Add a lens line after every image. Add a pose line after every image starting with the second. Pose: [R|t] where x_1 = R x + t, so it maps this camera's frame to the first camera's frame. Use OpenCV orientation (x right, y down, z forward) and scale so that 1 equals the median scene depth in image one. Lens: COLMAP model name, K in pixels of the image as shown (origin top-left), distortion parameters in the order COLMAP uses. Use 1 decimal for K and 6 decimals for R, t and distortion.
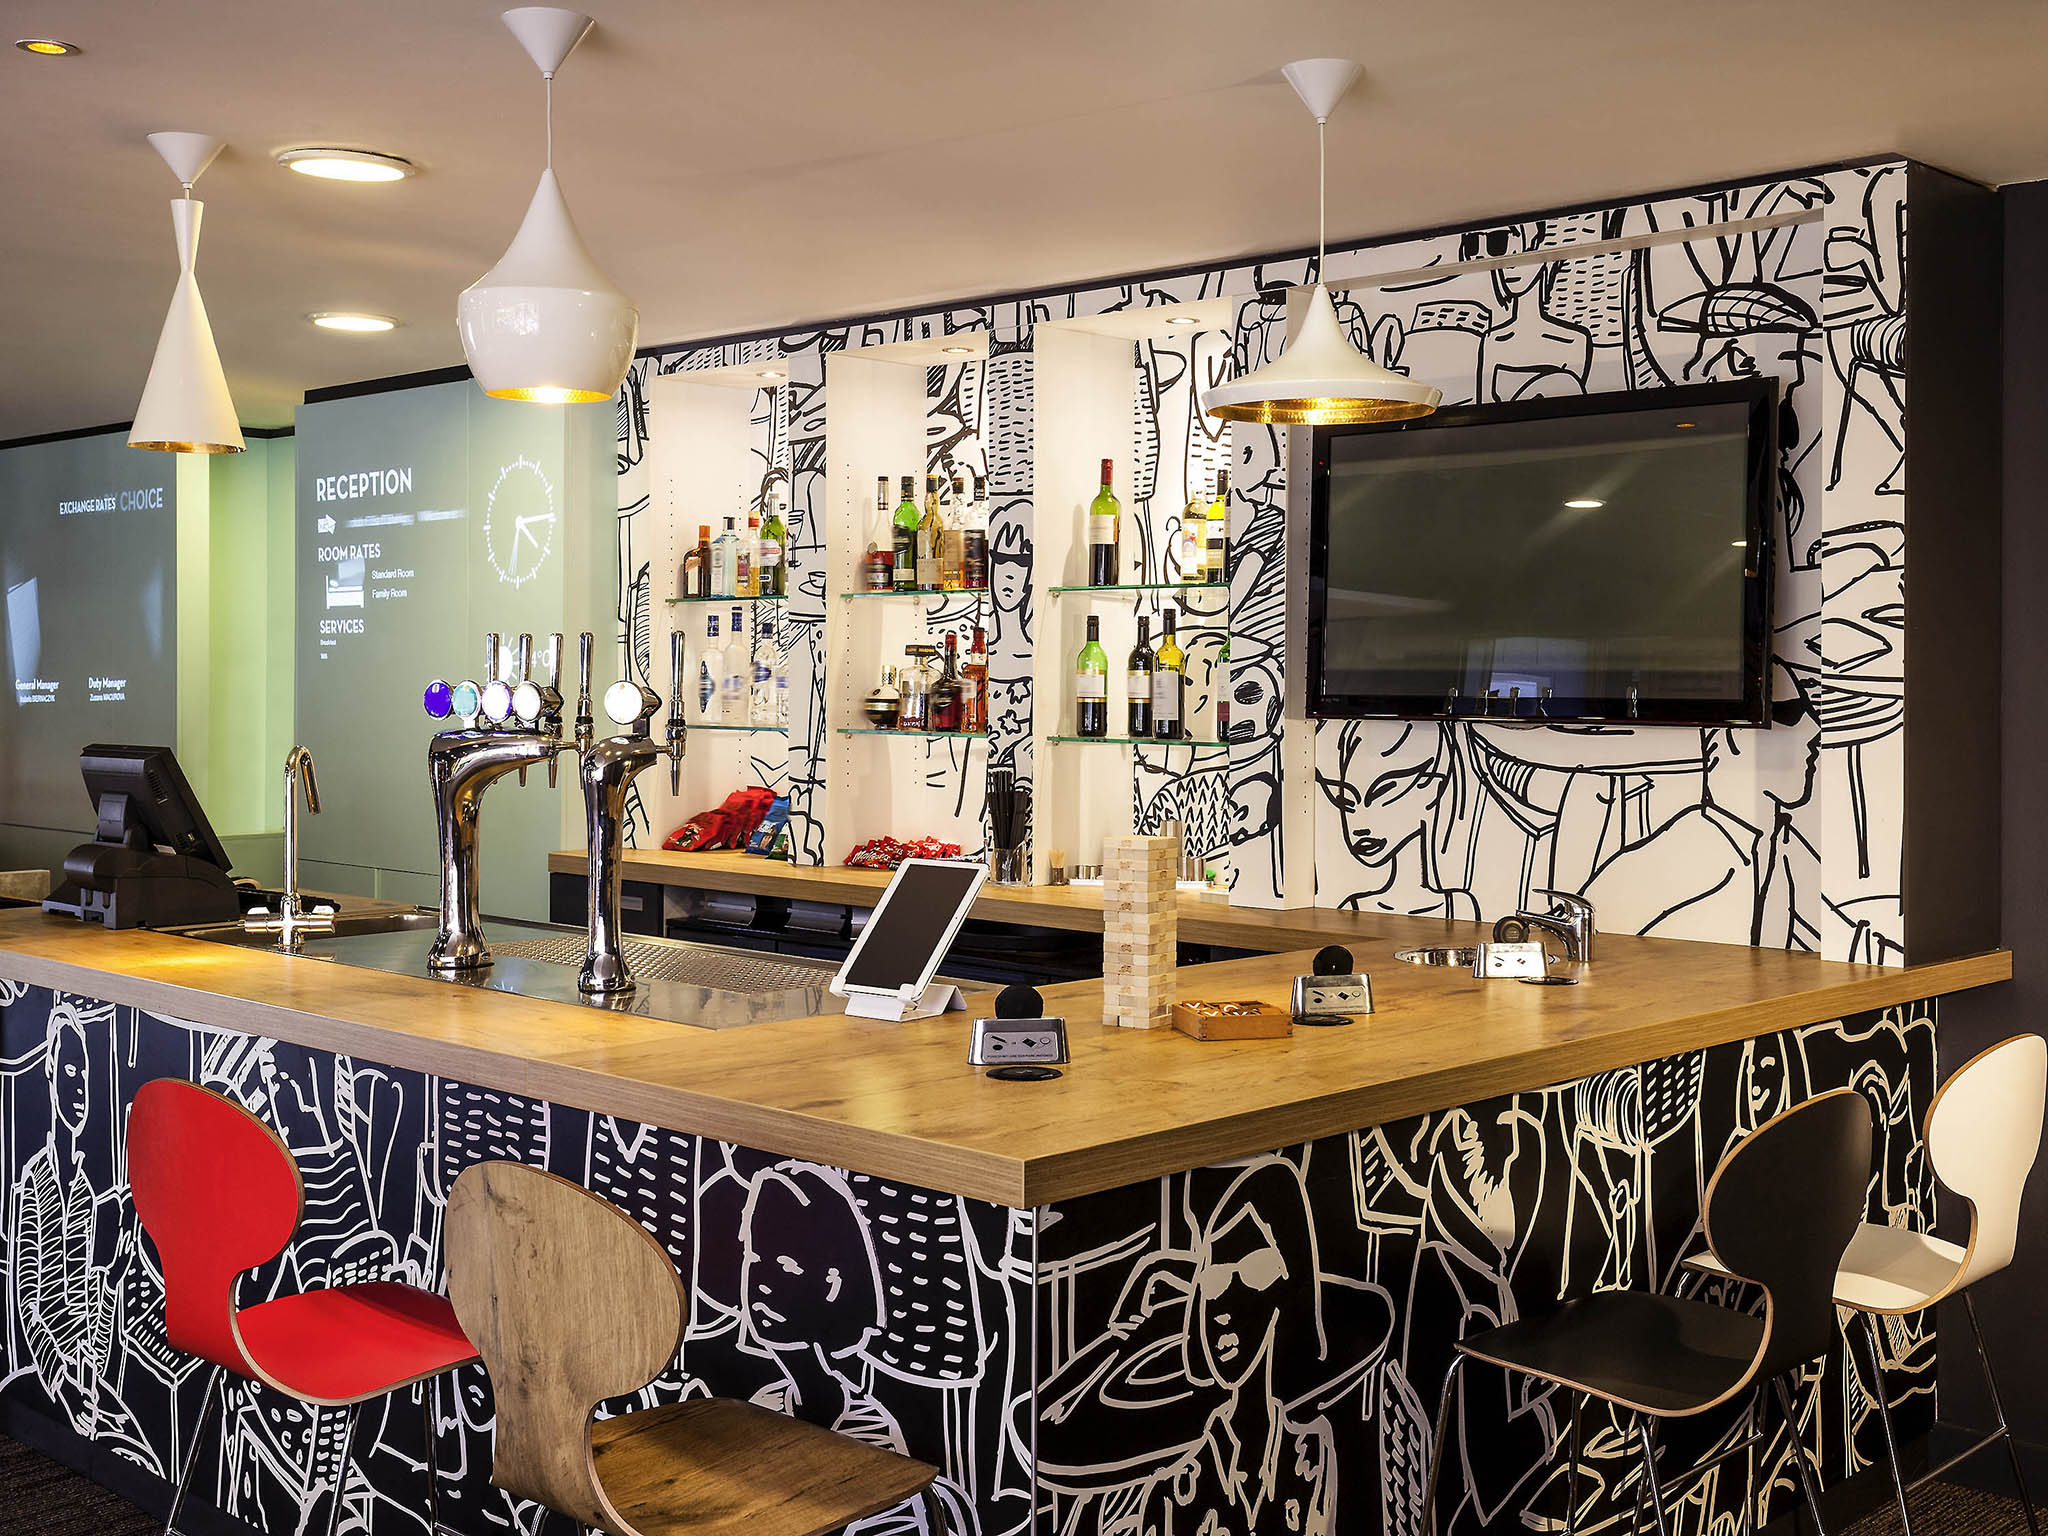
lens RADIAL K [[2266.9, 0, 1022.1], [0, 2266.9, 650.1], [0, 0, 1]] dist [0.028332, 0.000000]
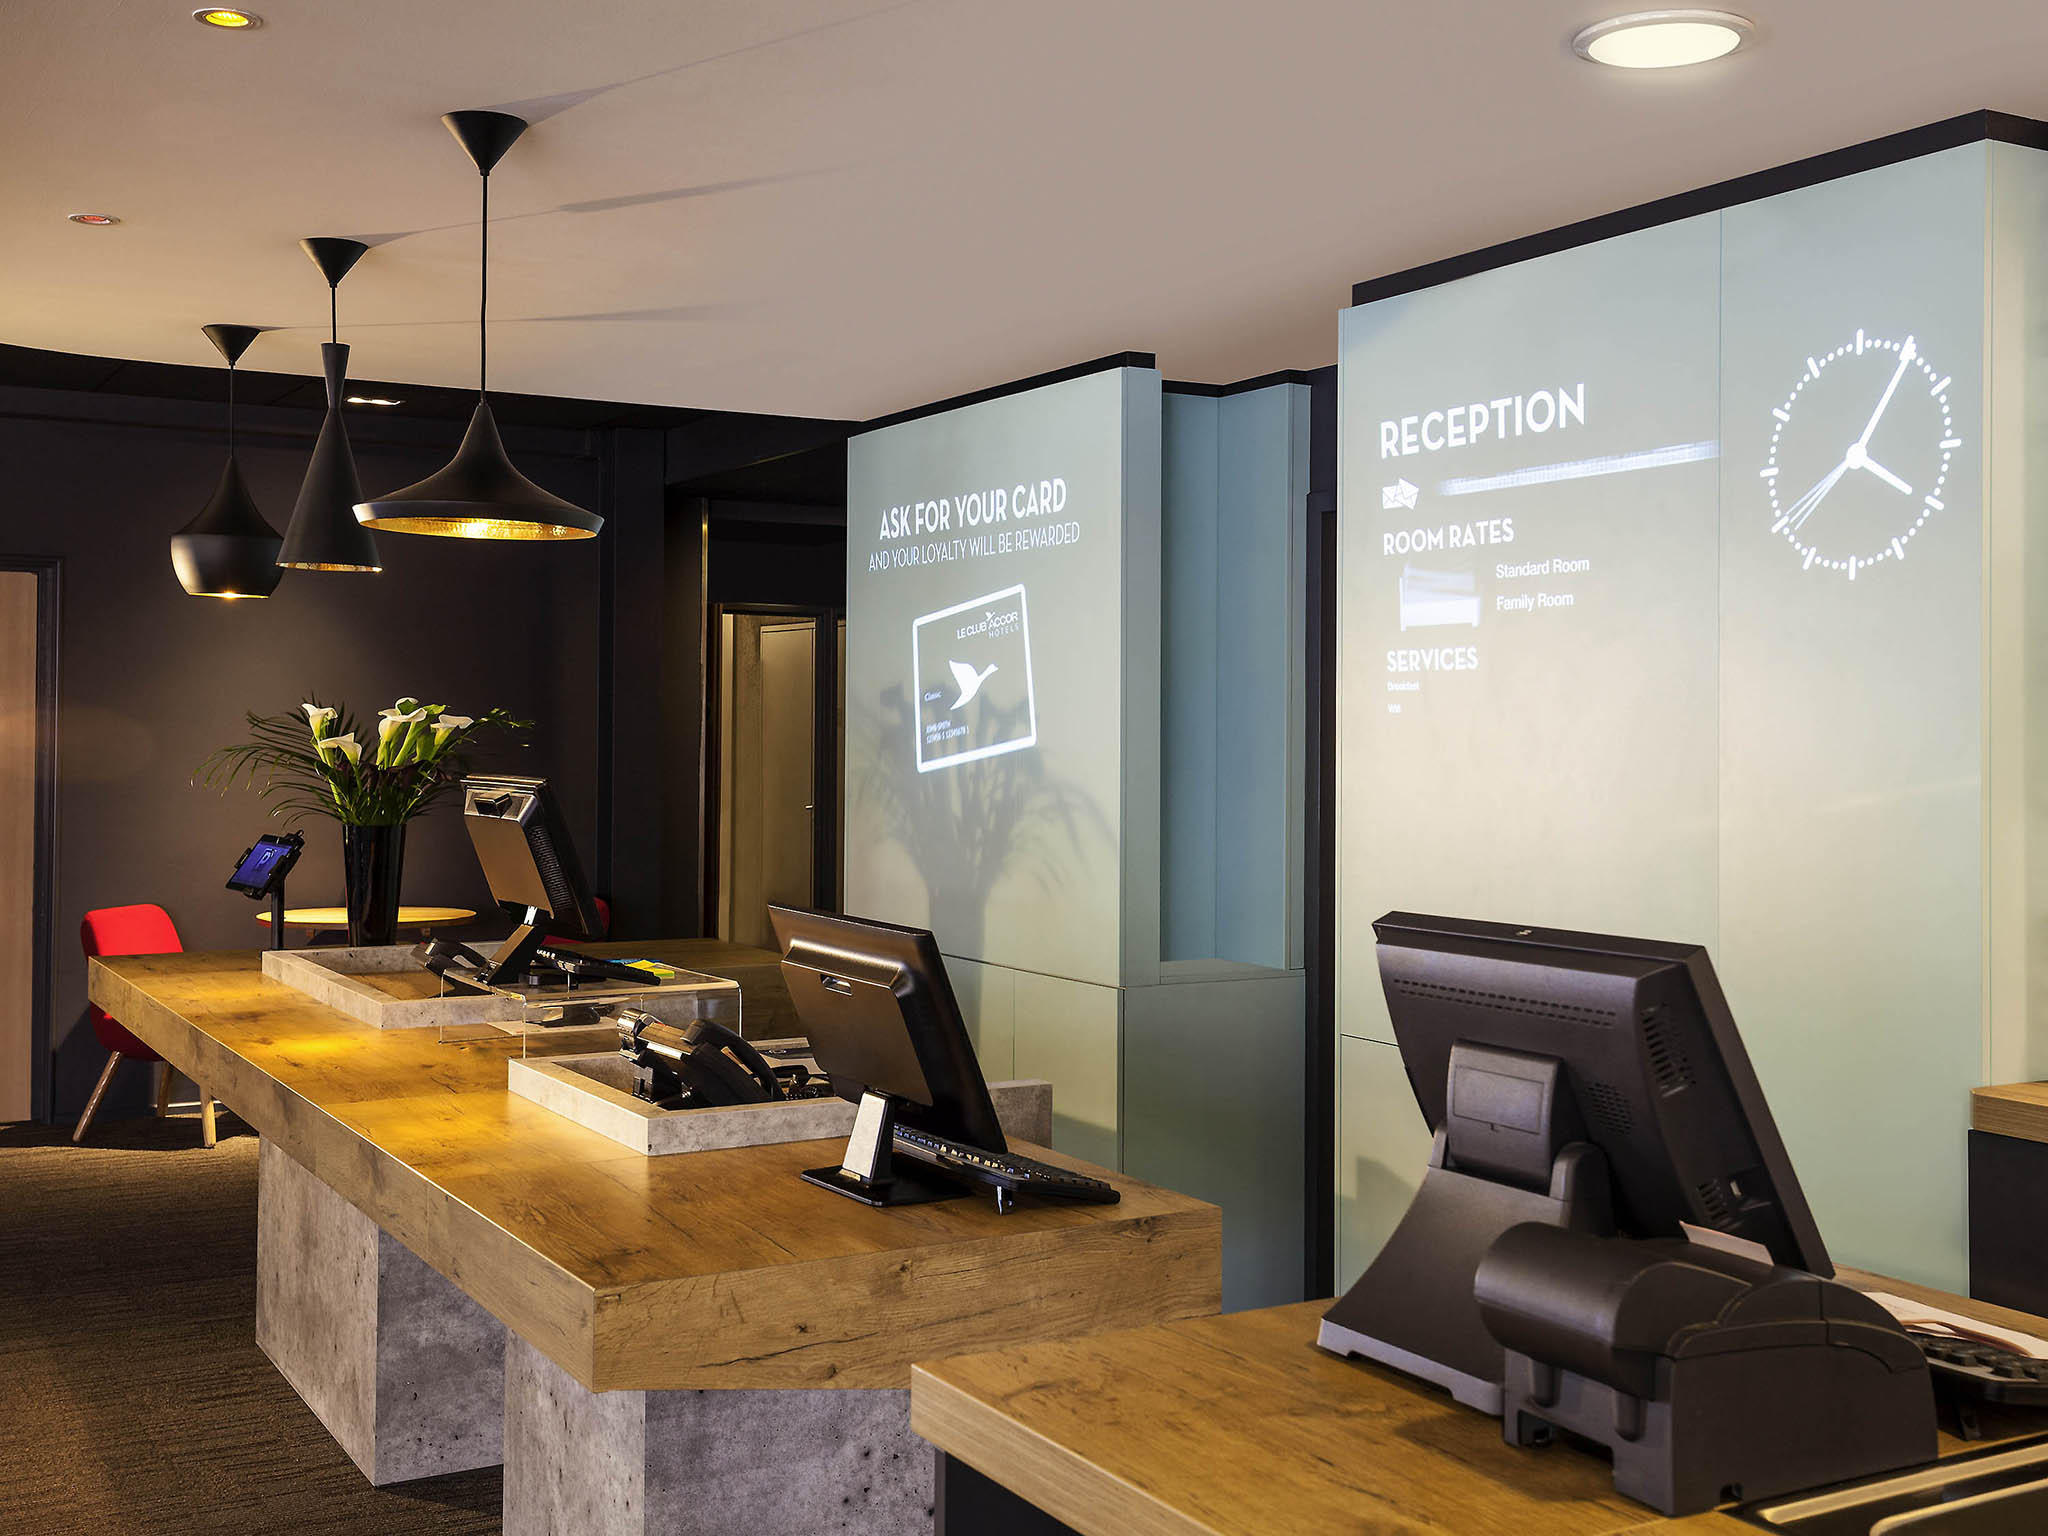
lens RADIAL K [[2266.9, 0, 1024.0], [0, 2266.9, 756.0], [0, 0, 1]] dist [0.028332, 0.000000]
pose [[0.958229, 0.005819, -0.285942, -0.347929], [-0.000573, 0.999830, 0.018424, 0.006467], [0.286000, -0.017490, 0.958070, 0.582228]]
